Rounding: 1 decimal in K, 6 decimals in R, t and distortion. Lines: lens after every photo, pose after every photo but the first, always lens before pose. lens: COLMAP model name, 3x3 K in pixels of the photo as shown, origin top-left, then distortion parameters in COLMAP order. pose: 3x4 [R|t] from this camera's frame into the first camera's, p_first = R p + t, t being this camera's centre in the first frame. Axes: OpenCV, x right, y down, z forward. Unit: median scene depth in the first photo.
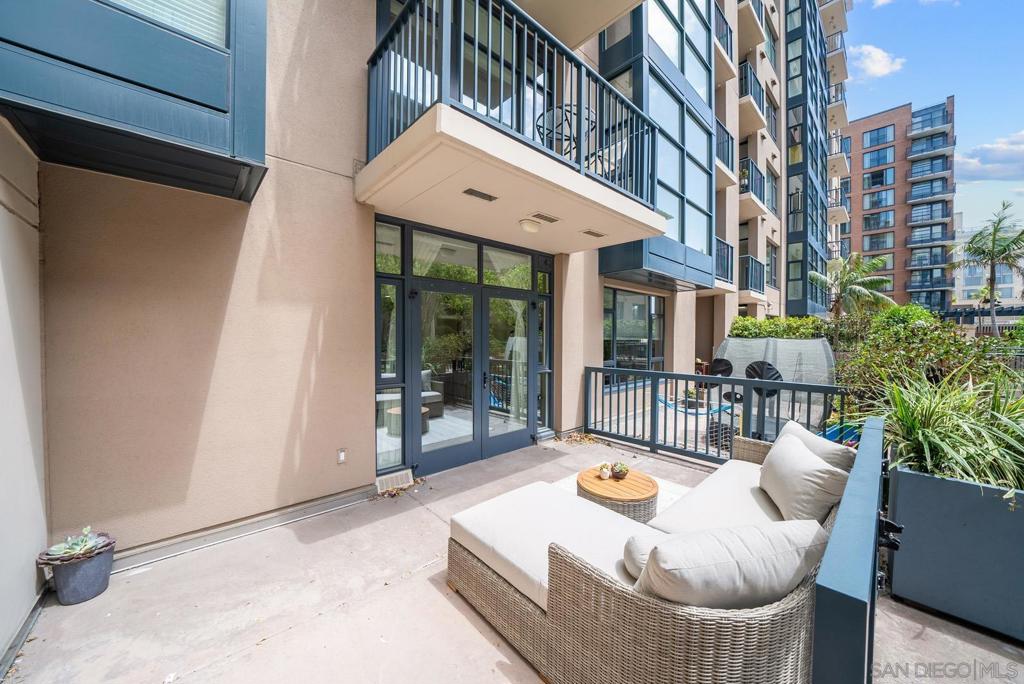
lens RADIAL K [[357.5, 0, 510.1], [0, 357.5, 339.9], [0, 0, 1]] dist [-0.013097, -0.000029]
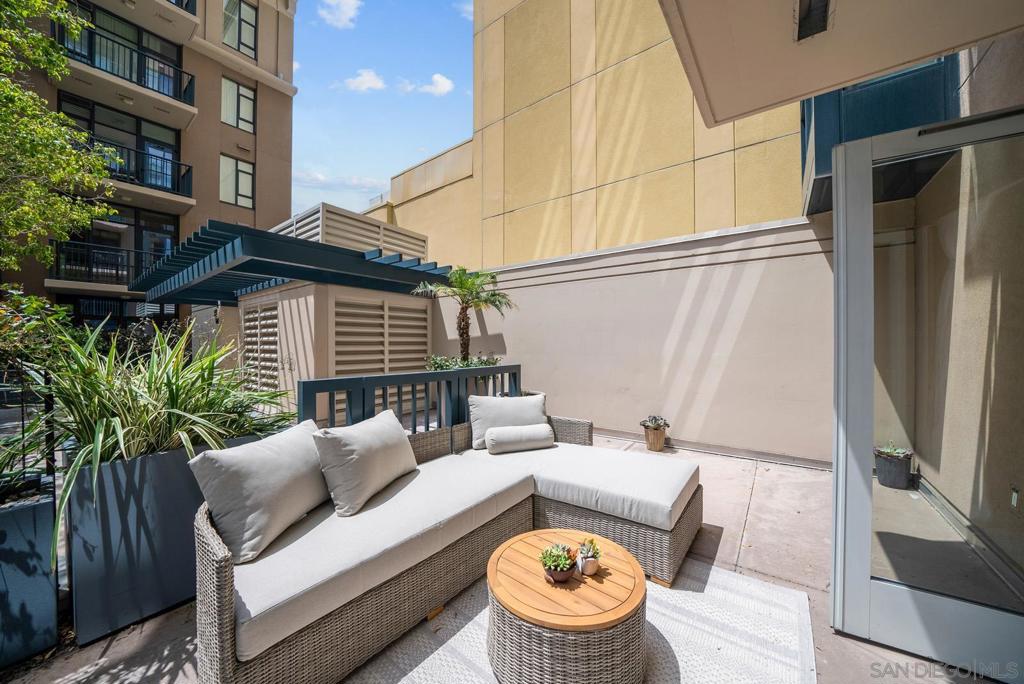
lens RADIAL K [[363.1, 0, 504.7], [0, 363.1, 345.0], [0, 0, 1]] dist [-0.019759, 0.000461]
pose [[-0.984348, 0.000675, -0.176234, 0.413184], [-0.001341, 0.999935, 0.011317, 0.067247], [0.176231, 0.011376, -0.984283, 1.303773]]
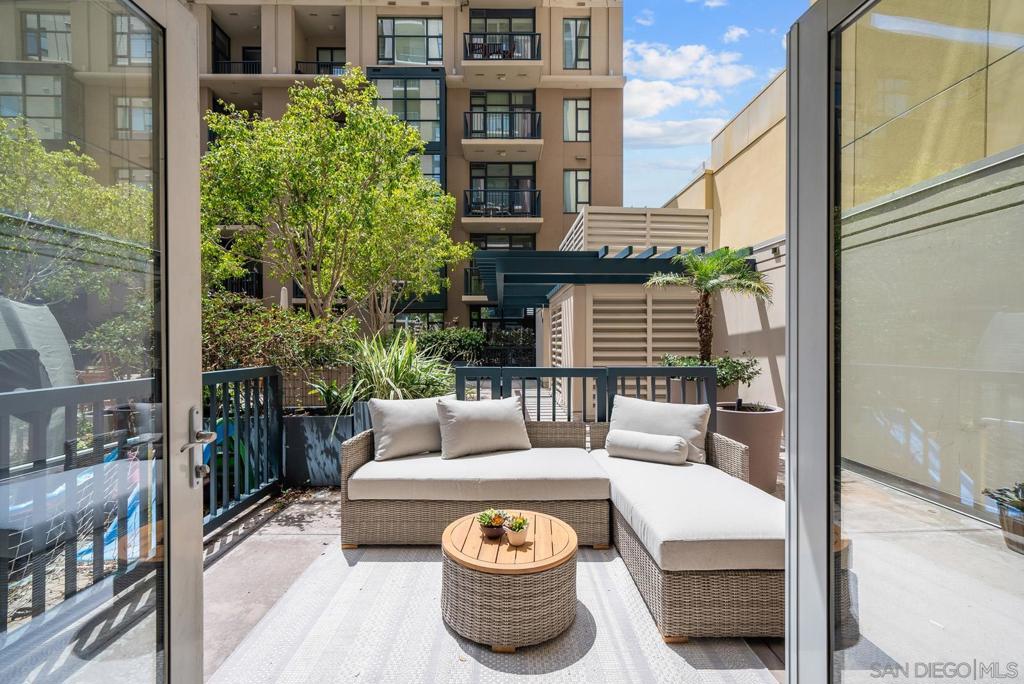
lens RADIAL K [[449.7, 0, 523.2], [0, 449.7, 343.4], [0, 0, 1]] dist [0.002230, 0.000129]
pose [[-0.746155, -0.006965, 0.665736, -0.170114], [0.004324, 0.999873, 0.015308, 0.062218], [-0.665758, 0.014301, -0.746031, 1.345794]]
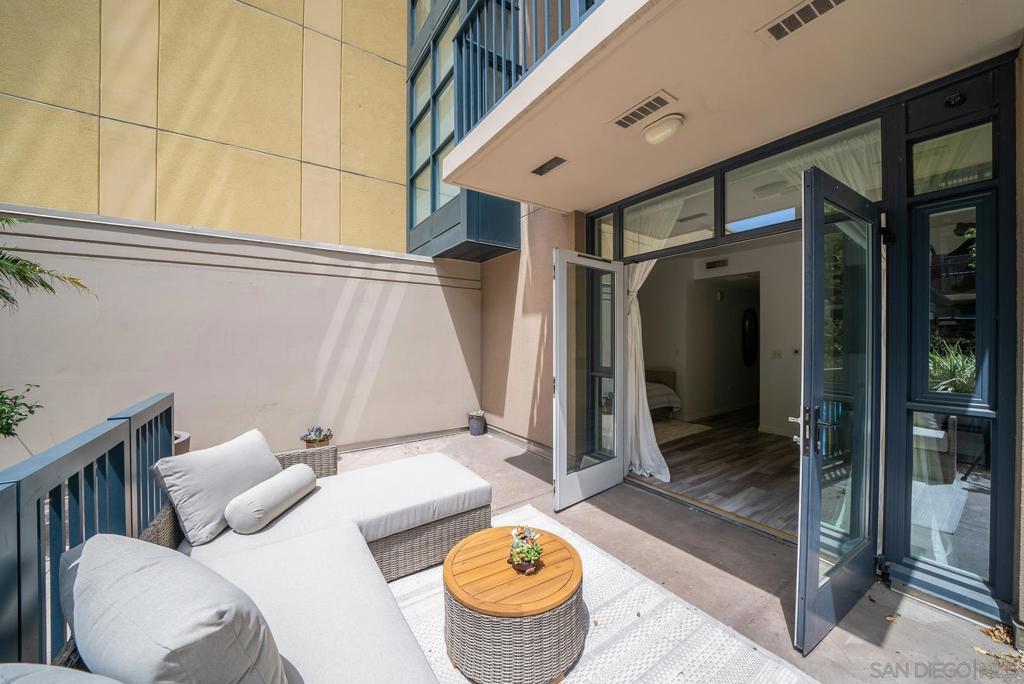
lens RADIAL K [[359.8, 0, 508.3], [0, 359.8, 340.9], [0, 0, 1]] dist [-0.018666, -0.000012]
pose [[-0.139938, 0.002670, -0.990157, 0.763322], [-0.006918, 0.999969, 0.003674, 0.033478], [0.990136, 0.007364, -0.139915, 0.940014]]
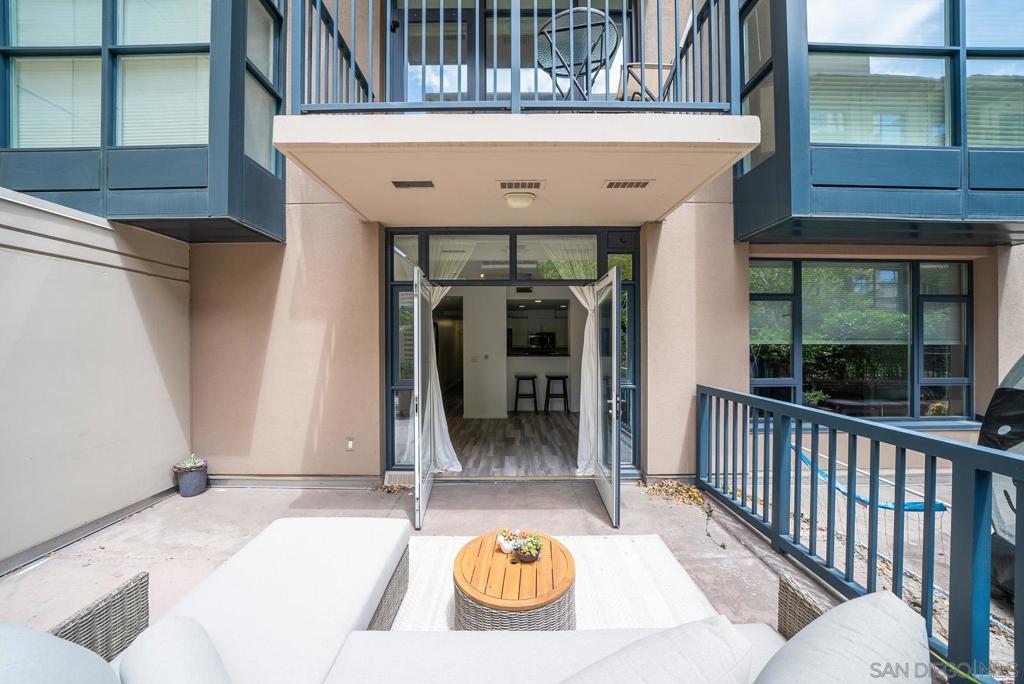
lens RADIAL K [[359.8, 0, 508.3], [0, 359.8, 340.9], [0, 0, 1]] dist [-0.018666, -0.000012]
pose [[0.741993, -0.004211, -0.670395, 0.641437], [-0.000601, 0.999976, -0.006946, -0.001921], [0.670408, 0.005556, 0.741972, 0.446191]]
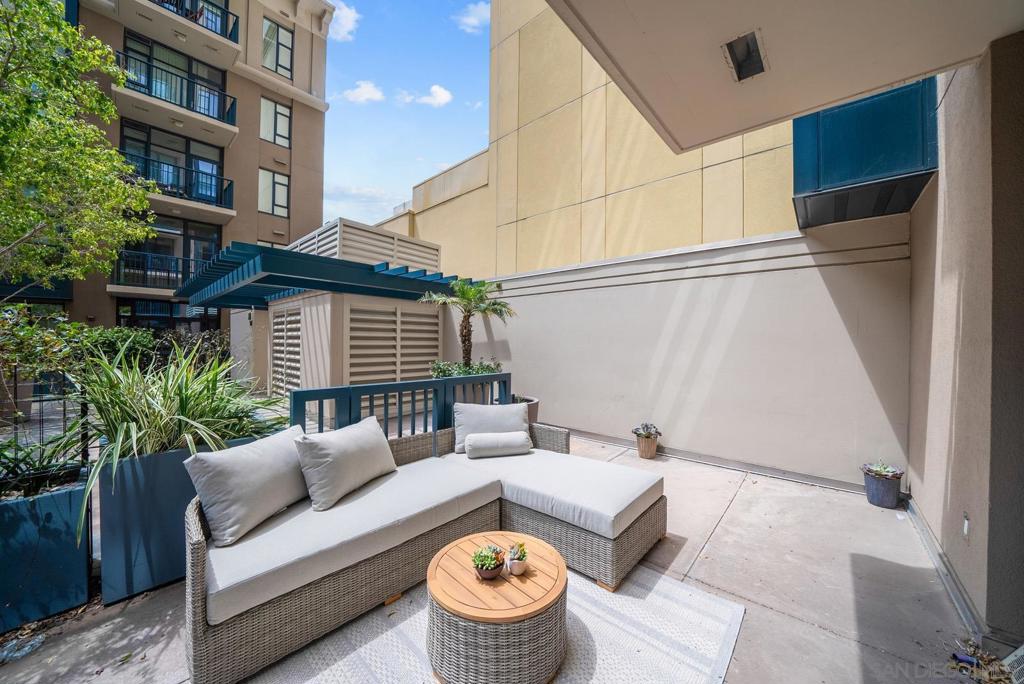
lens RADIAL K [[359.8, 0, 508.3], [0, 359.8, 340.9], [0, 0, 1]] dist [-0.018666, -0.000012]
pose [[-0.994769, -0.013300, -0.101279, 0.304446], [-0.014306, 0.999855, 0.009213, 0.027859], [0.101142, 0.010614, -0.994815, 1.374347]]
